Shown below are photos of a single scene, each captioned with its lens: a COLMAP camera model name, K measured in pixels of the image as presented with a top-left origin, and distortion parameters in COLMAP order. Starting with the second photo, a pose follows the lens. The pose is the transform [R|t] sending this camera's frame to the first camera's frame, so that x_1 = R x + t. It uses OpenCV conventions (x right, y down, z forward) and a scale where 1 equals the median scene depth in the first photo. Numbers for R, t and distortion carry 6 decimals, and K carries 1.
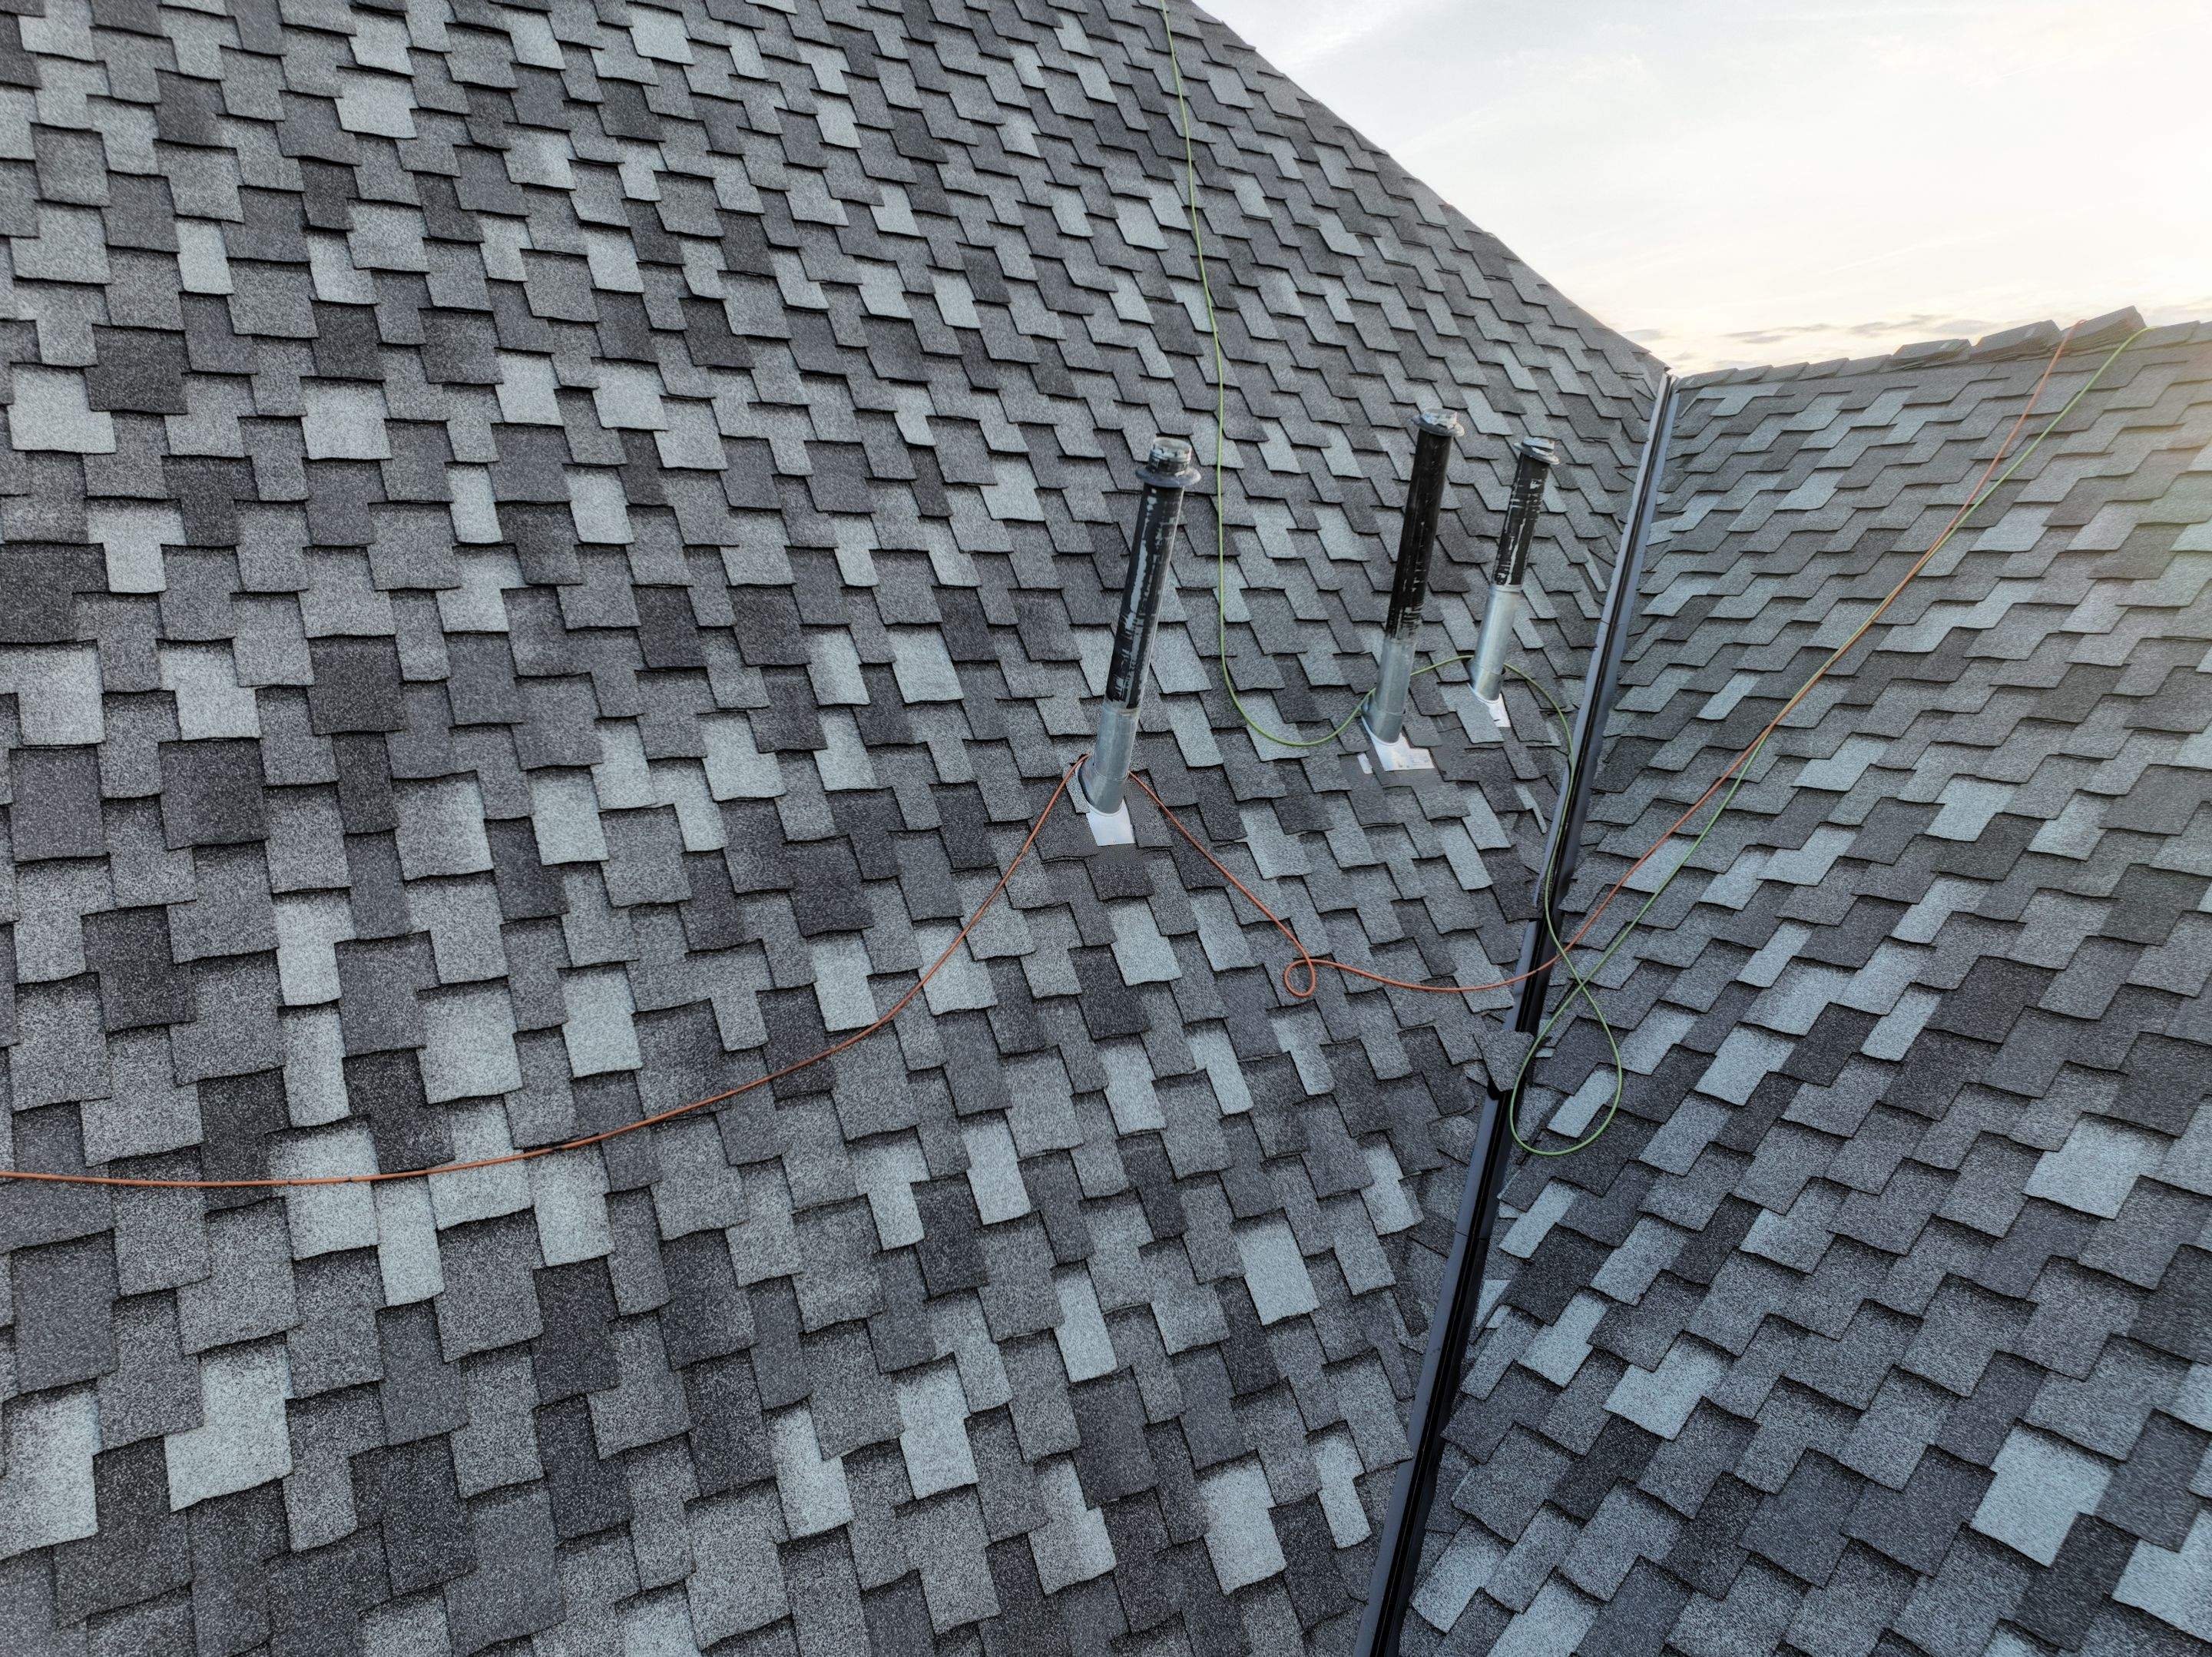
lens RADIAL K [[1552.6, 0, 1104.2], [0, 1552.6, 828.1], [0, 0, 1]] dist [0.003637, 0.014268]
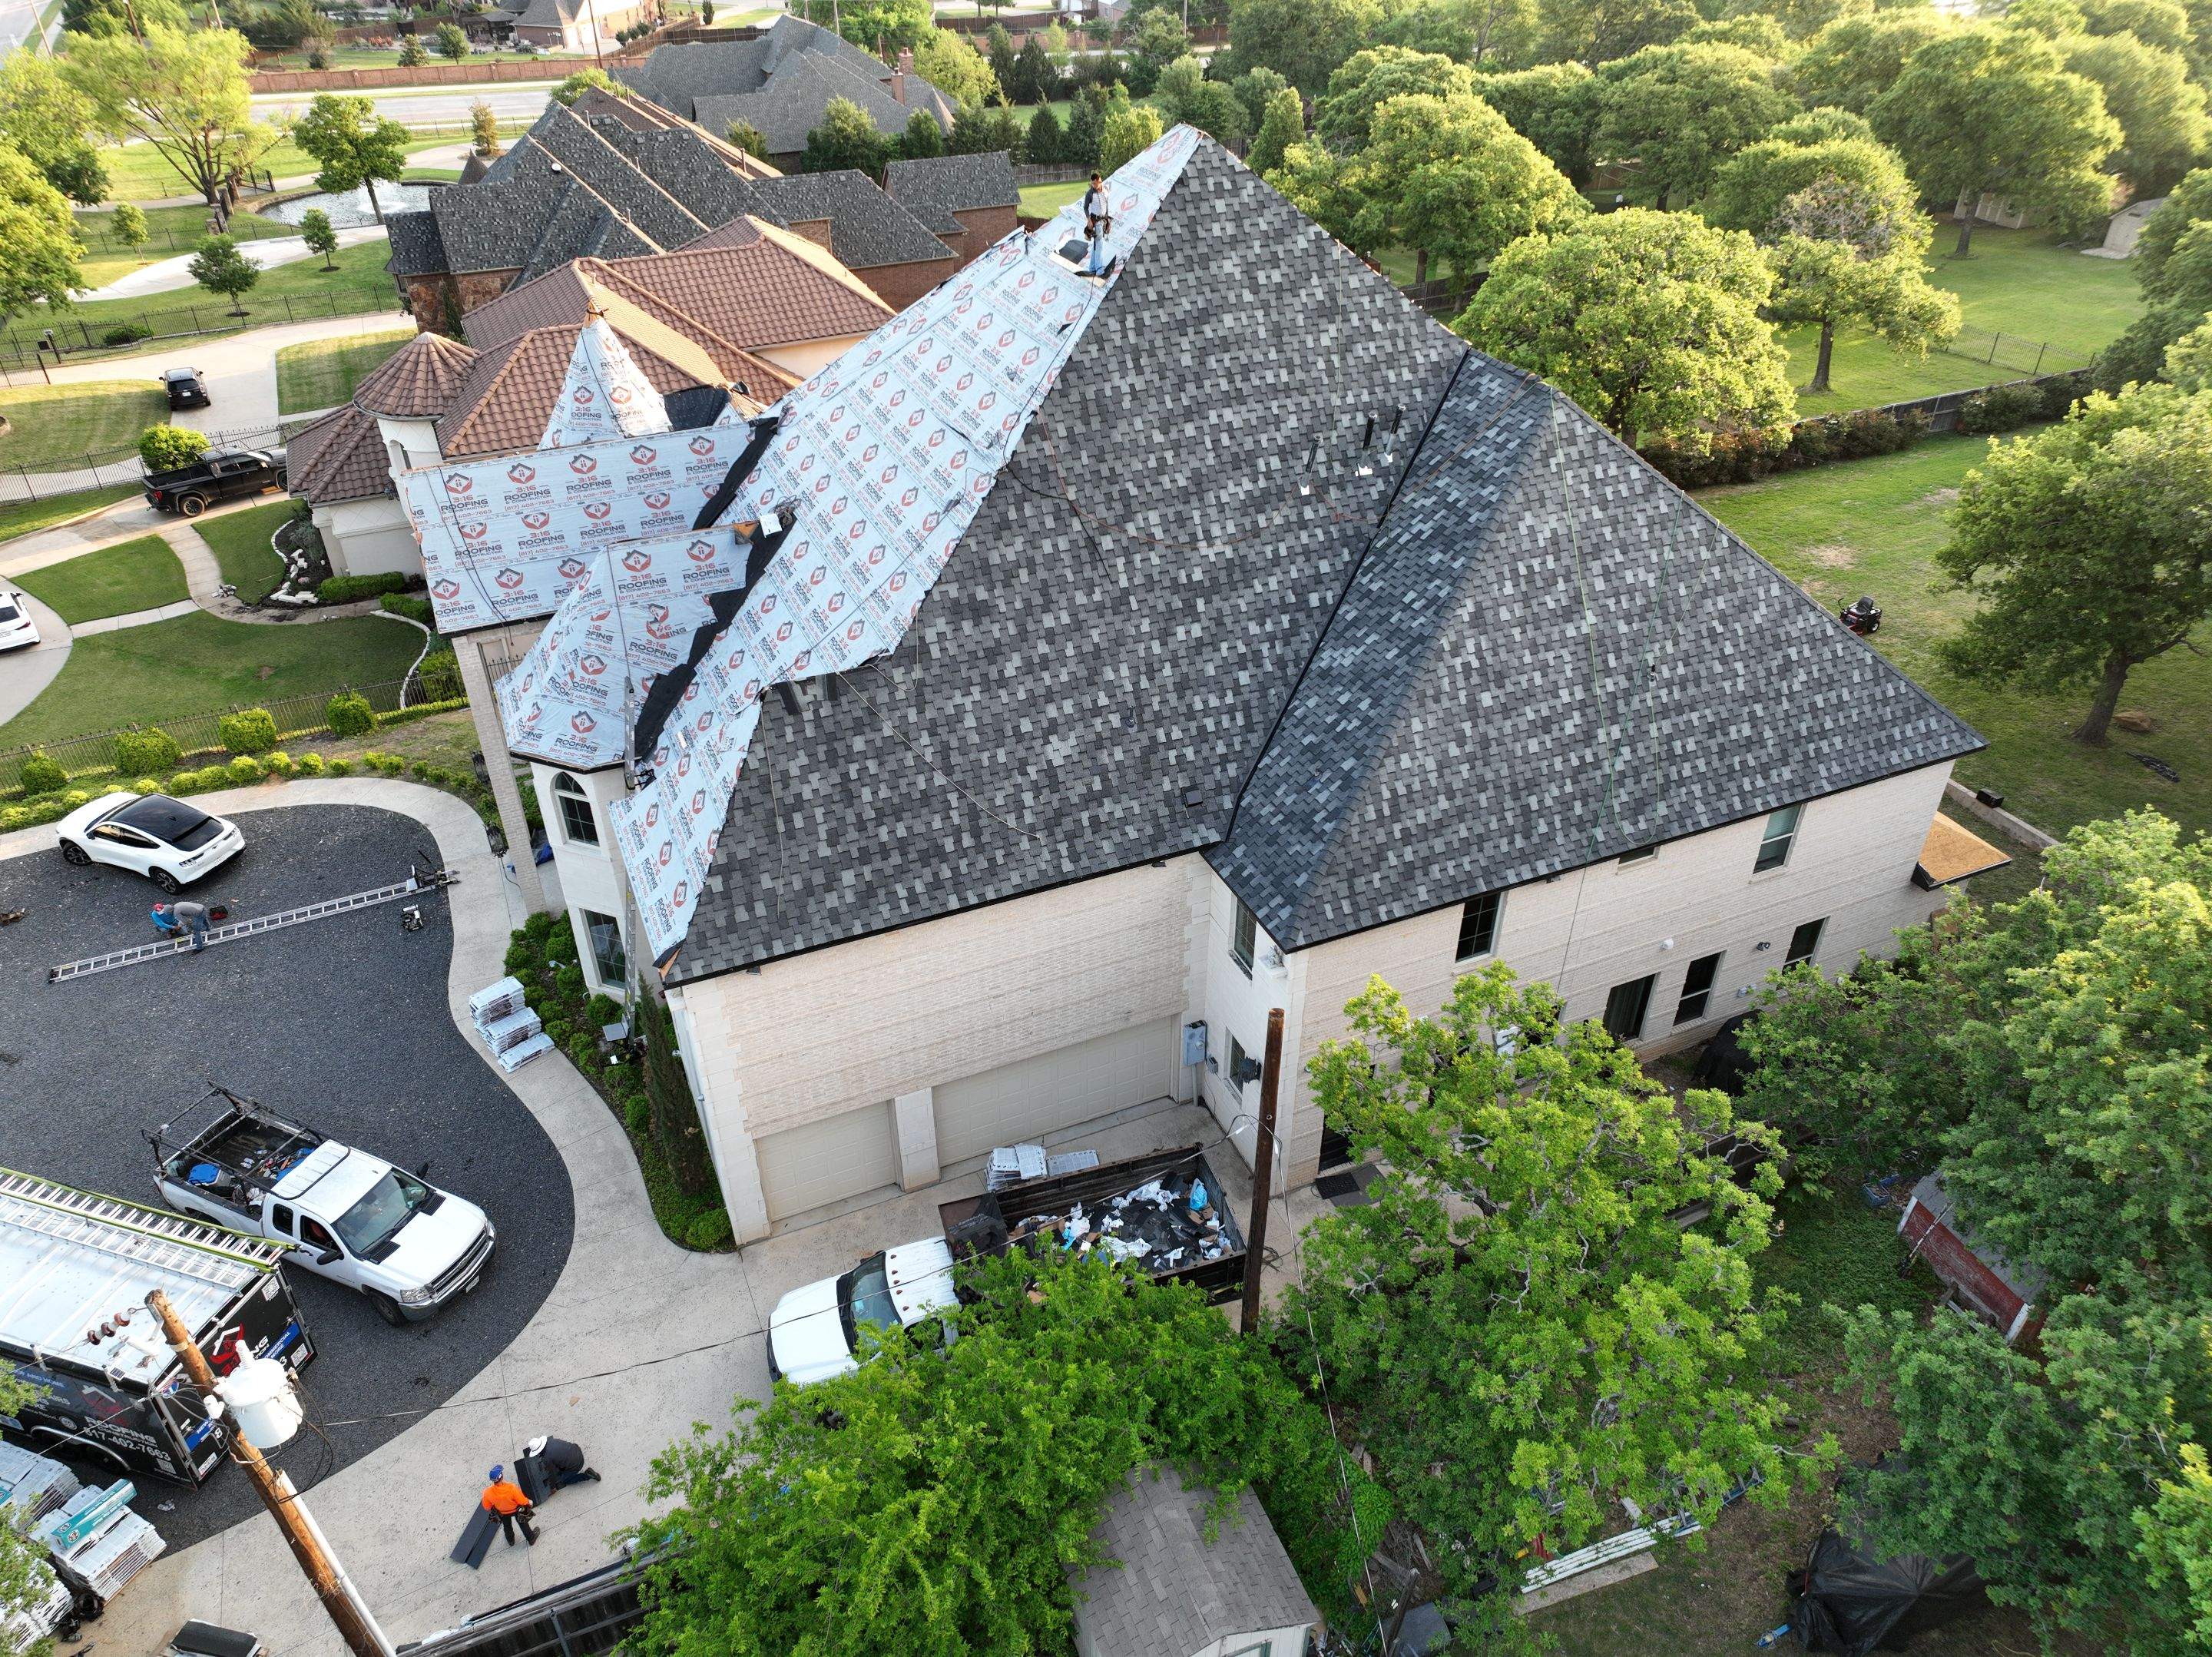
lens RADIAL K [[1552.6, 0, 1104.3], [0, 1552.6, 821.5], [0, 0, 1]] dist [0.003637, 0.014268]
pose [[0.987012, 0.083278, -0.137377, 0.173304], [-0.019302, 0.910427, 0.413220, -1.334804], [0.159484, -0.405201, 0.900209, -5.144352]]
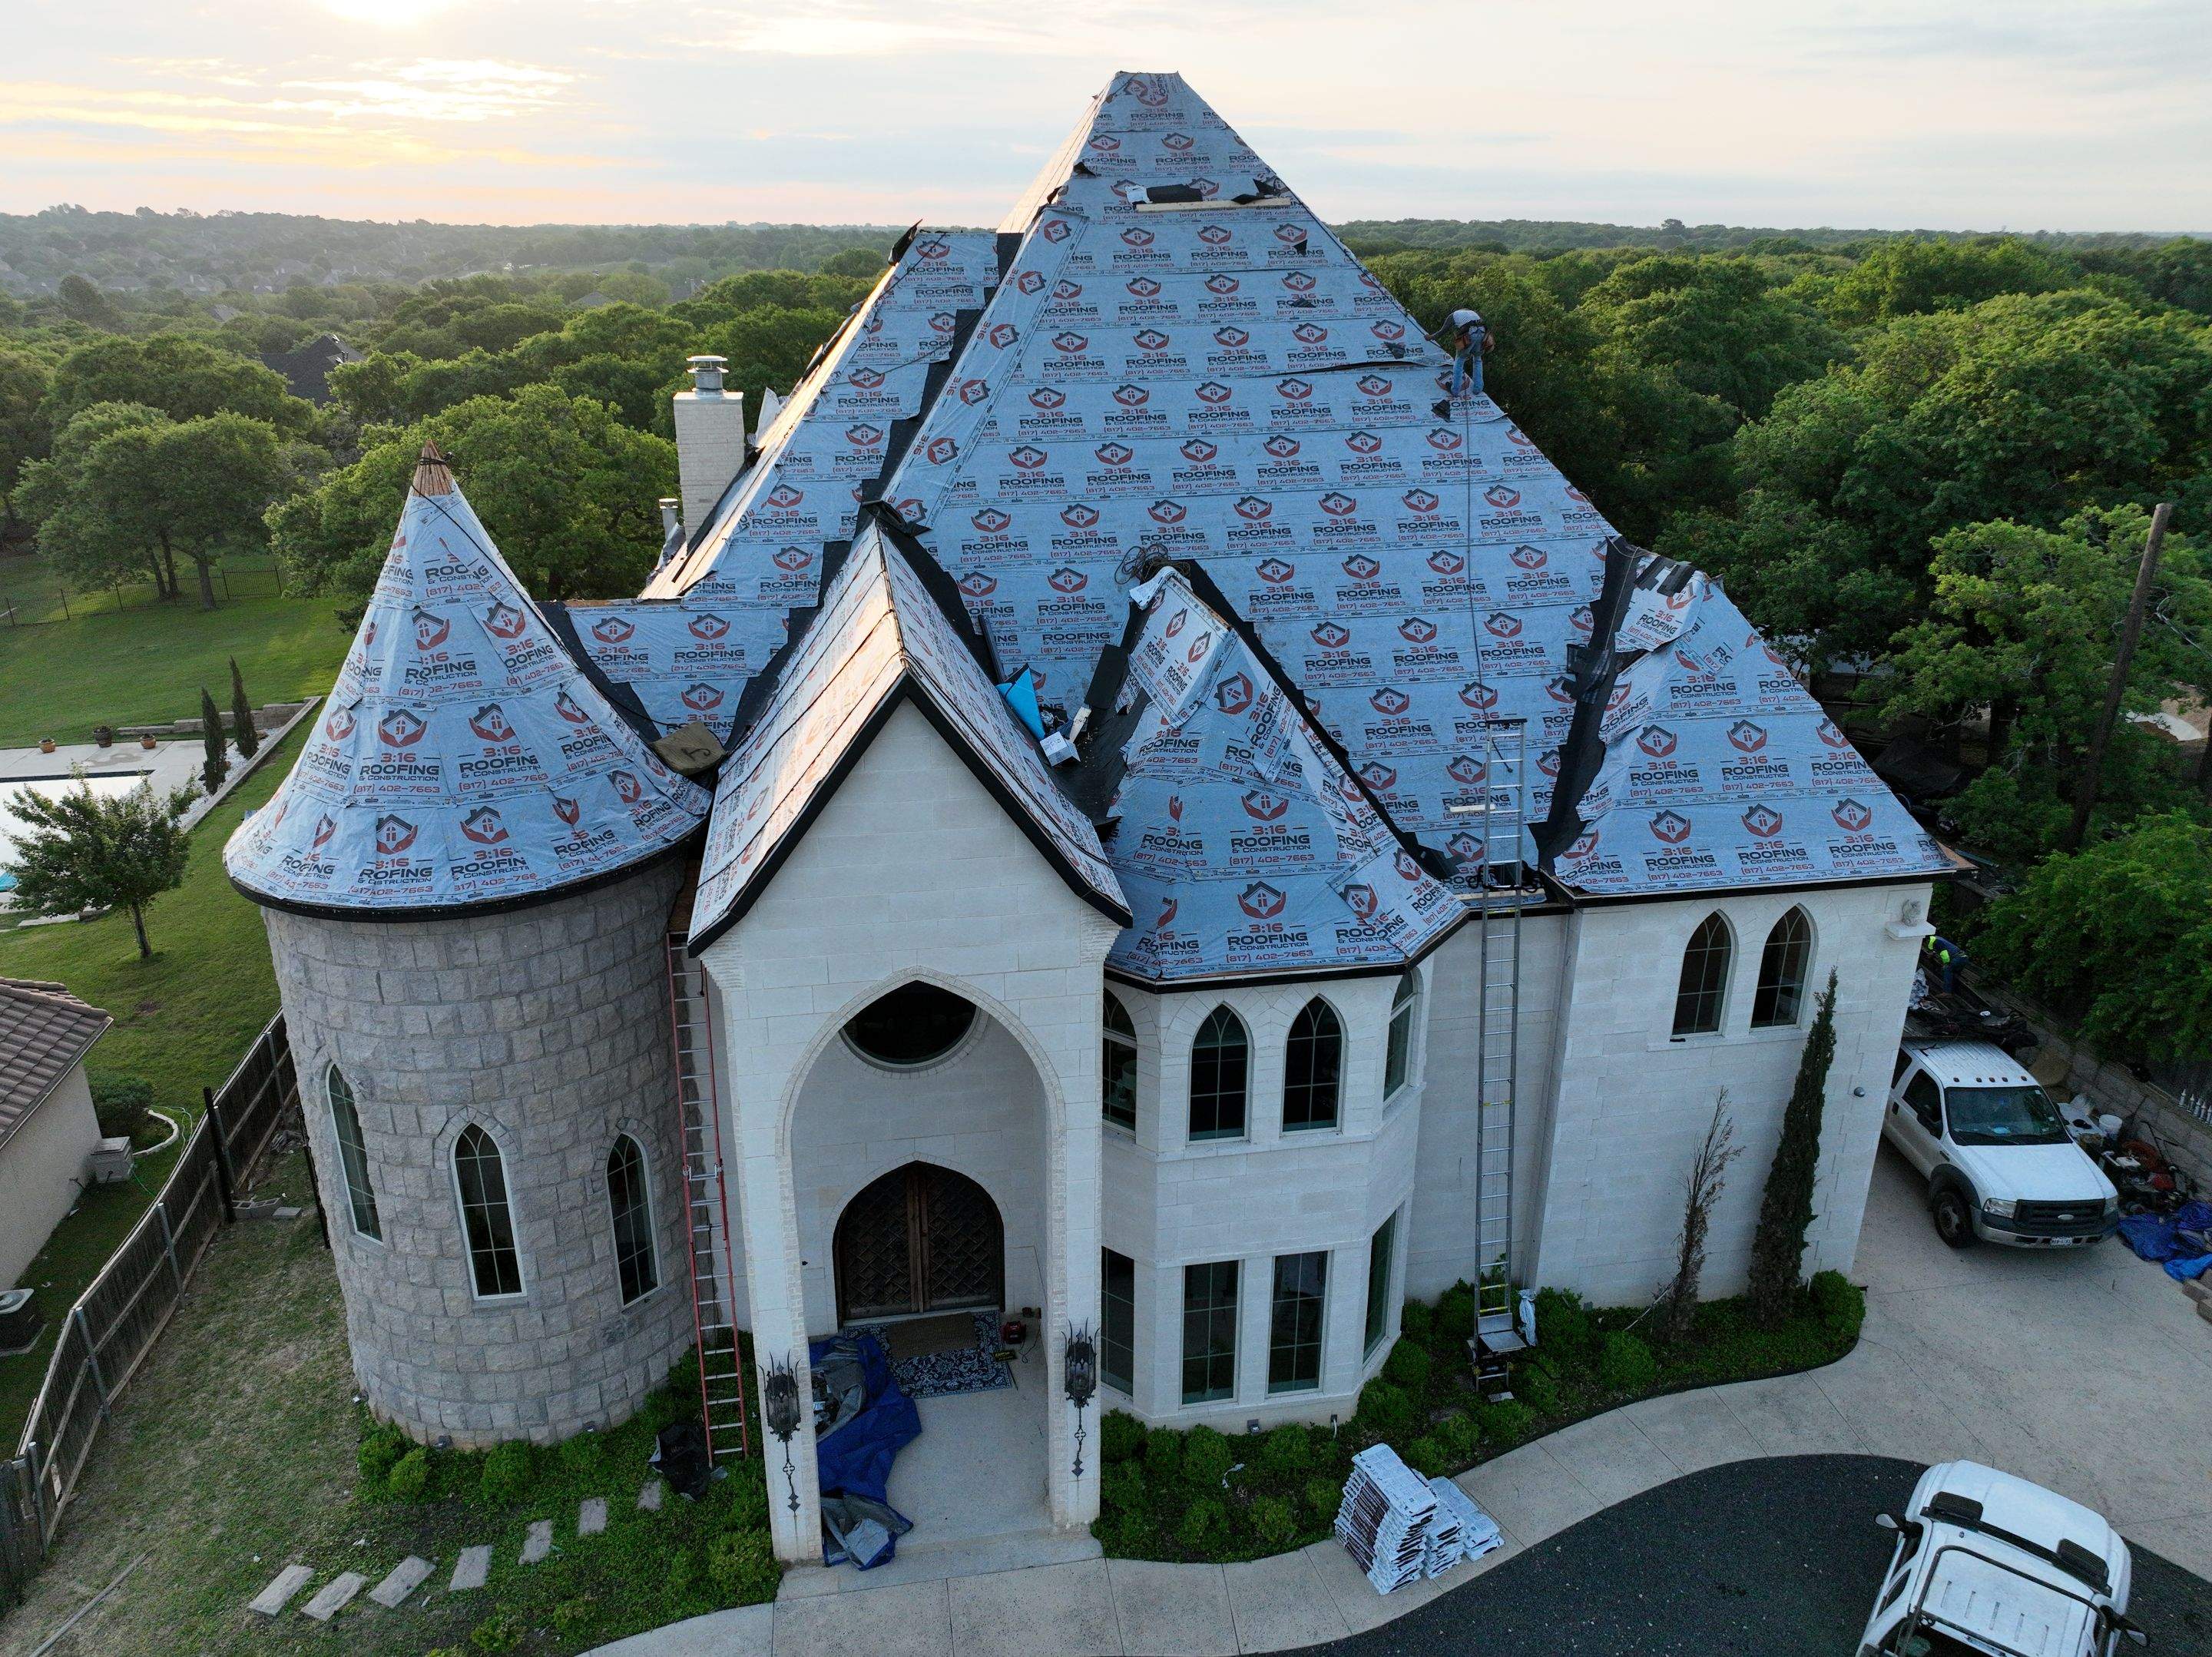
lens RADIAL K [[1552.6, 0, 1105.2], [0, 1552.6, 822.6], [0, 0, 1]] dist [0.003637, 0.014268]
pose [[0.394206, -0.336900, 0.855044, -6.418446], [0.167890, 0.941128, 0.293415, -0.412874], [-0.903557, 0.027887, 0.427560, -0.606113]]
